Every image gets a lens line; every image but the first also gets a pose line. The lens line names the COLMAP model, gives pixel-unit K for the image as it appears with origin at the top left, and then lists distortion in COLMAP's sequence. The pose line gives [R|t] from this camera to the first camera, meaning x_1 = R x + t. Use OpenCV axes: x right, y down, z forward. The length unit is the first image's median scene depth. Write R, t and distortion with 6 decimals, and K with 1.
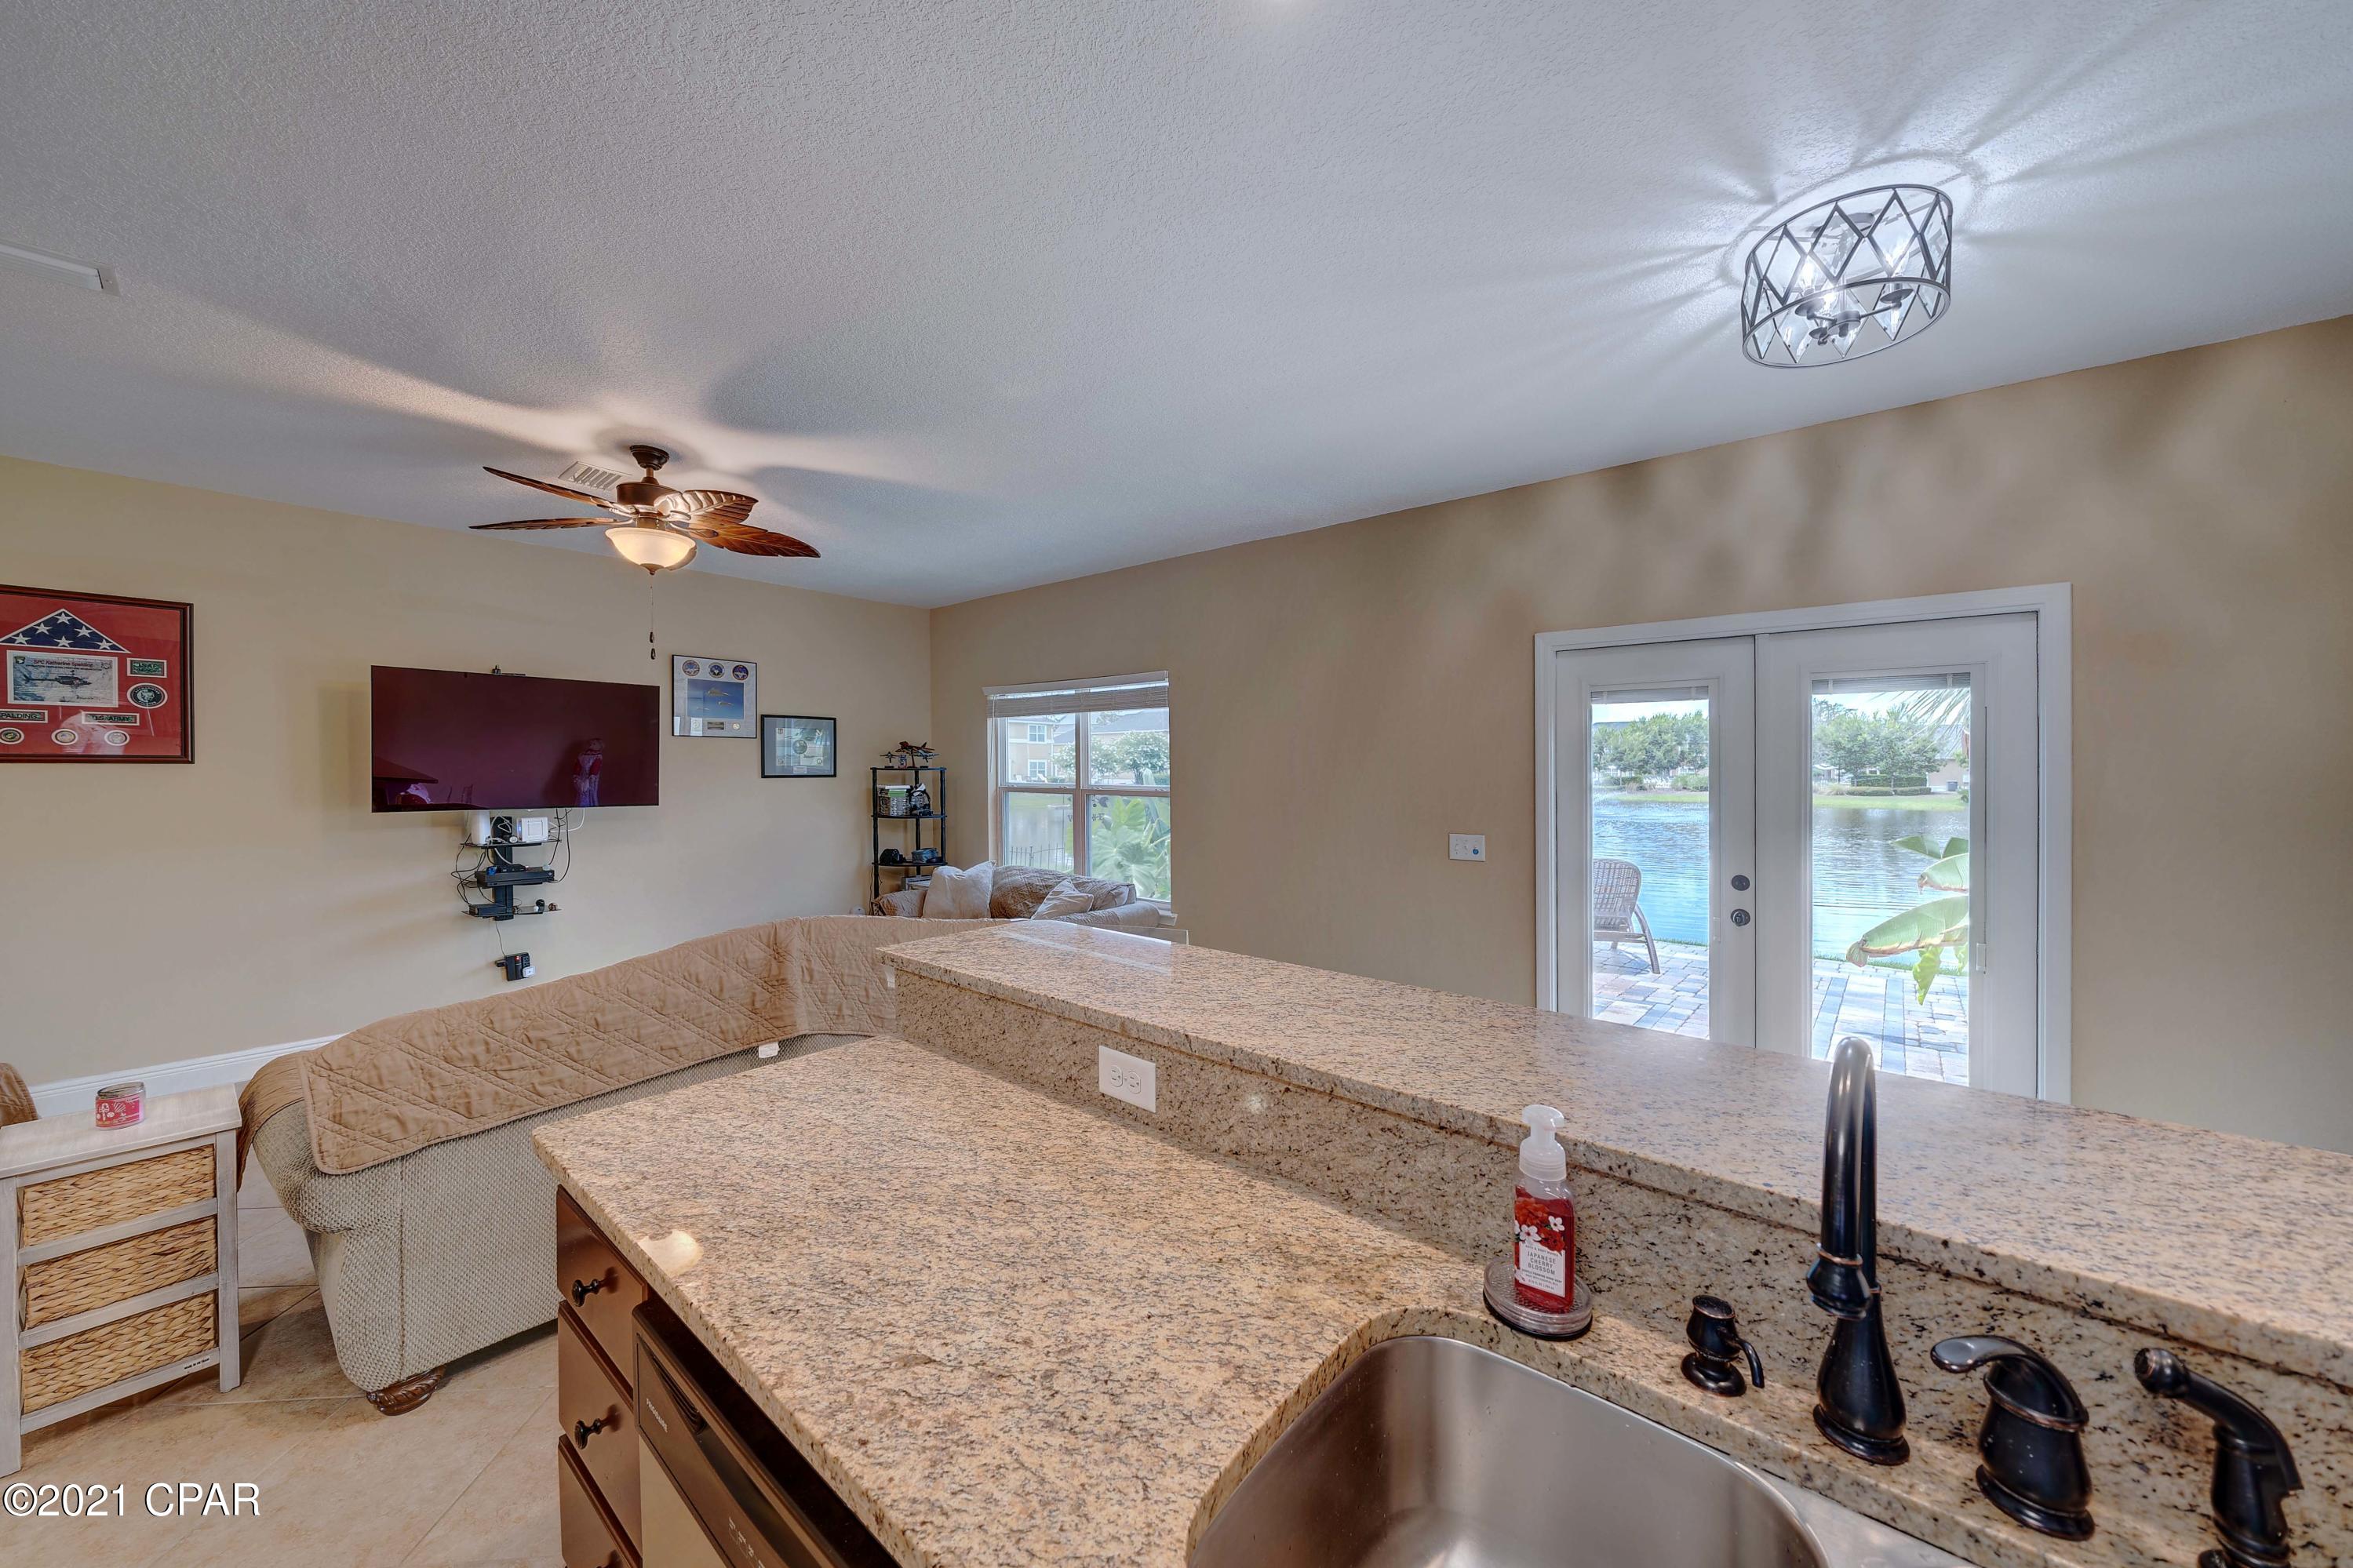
lens RADIAL K [[841.7, 0, 1175.8], [0, 841.7, 773.4], [0, 0, 1]] dist [-0.003092, -0.000096]
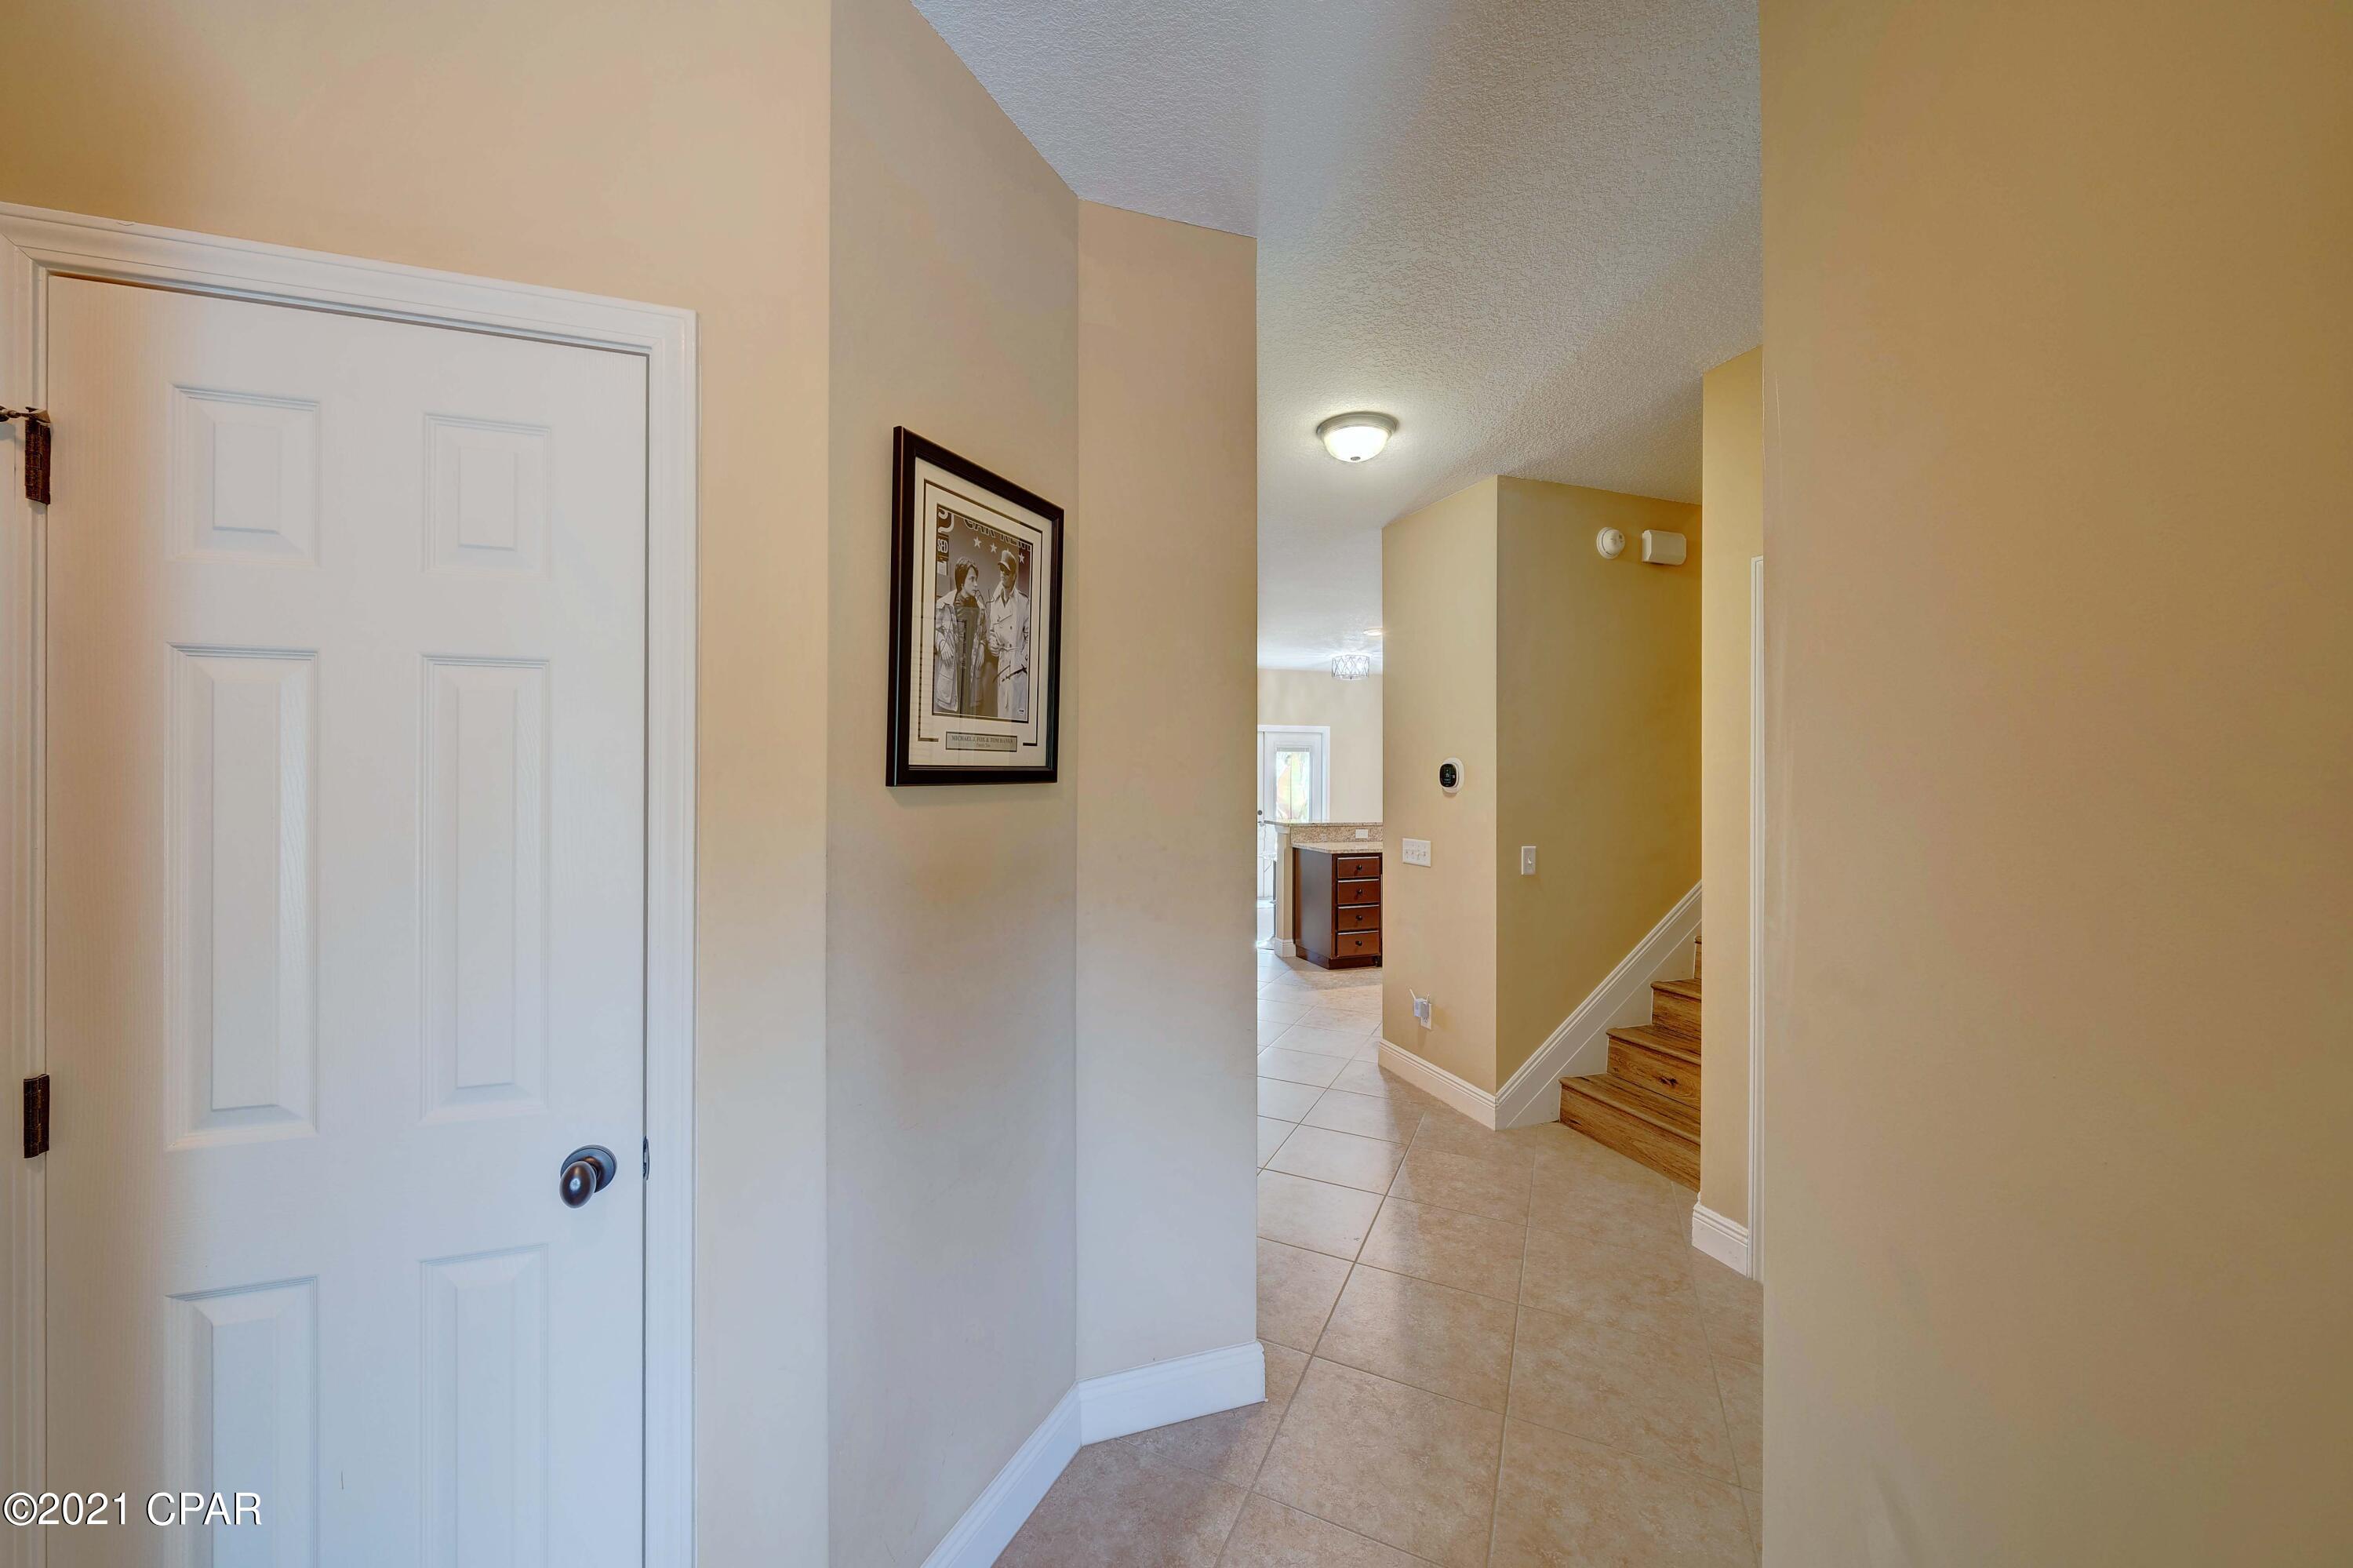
lens RADIAL K [[841.9, 0, 1175.8], [0, 841.9, 773.4], [0, 0, 1]] dist [-0.003092, -0.000096]
pose [[0.515479, -0.001013, 0.856902, -1.482123], [0.002142, 0.999998, -0.000107, -0.008186], [-0.856900, 0.001891, 0.515480, -0.212845]]
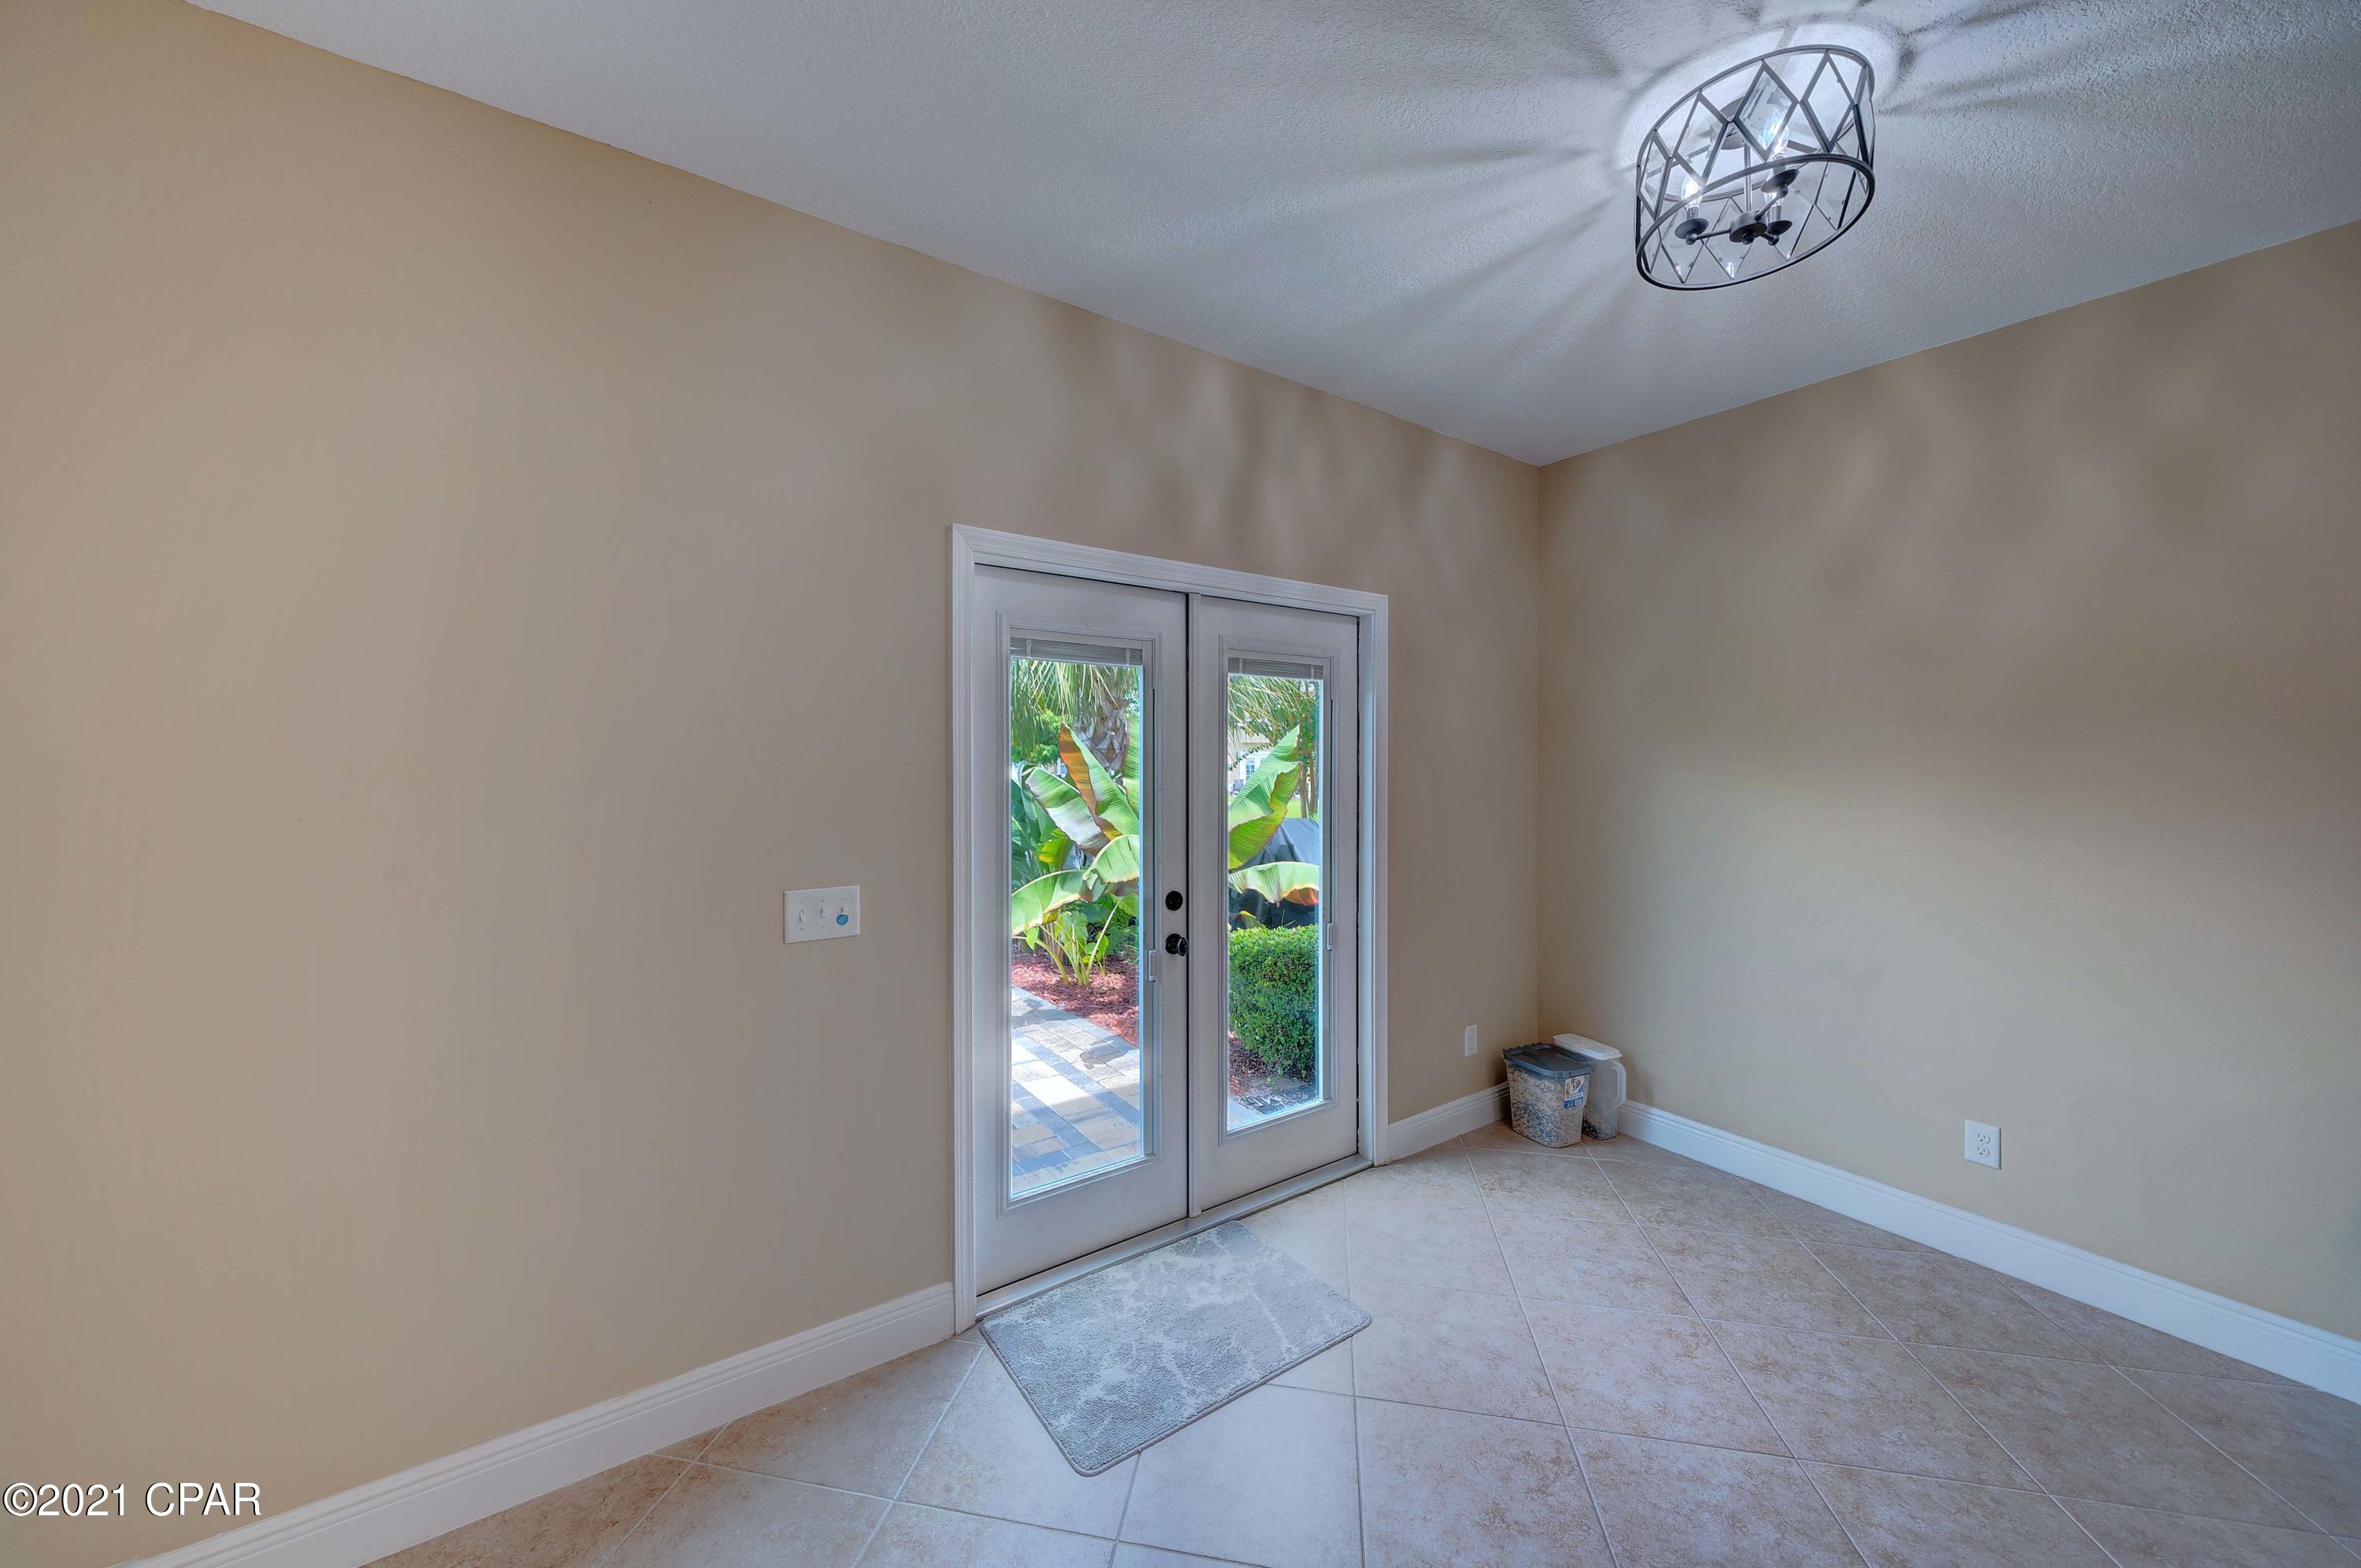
lens RADIAL K [[844.6, 0, 1179.8], [0, 844.6, 773.4], [0, 0, 1]] dist [-0.003092, -0.000096]
pose [[0.256787, -0.014527, 0.966359, -0.073591], [0.005518, 0.999893, 0.013565, -0.002124], [-0.966452, 0.001849, 0.256839, 0.554919]]
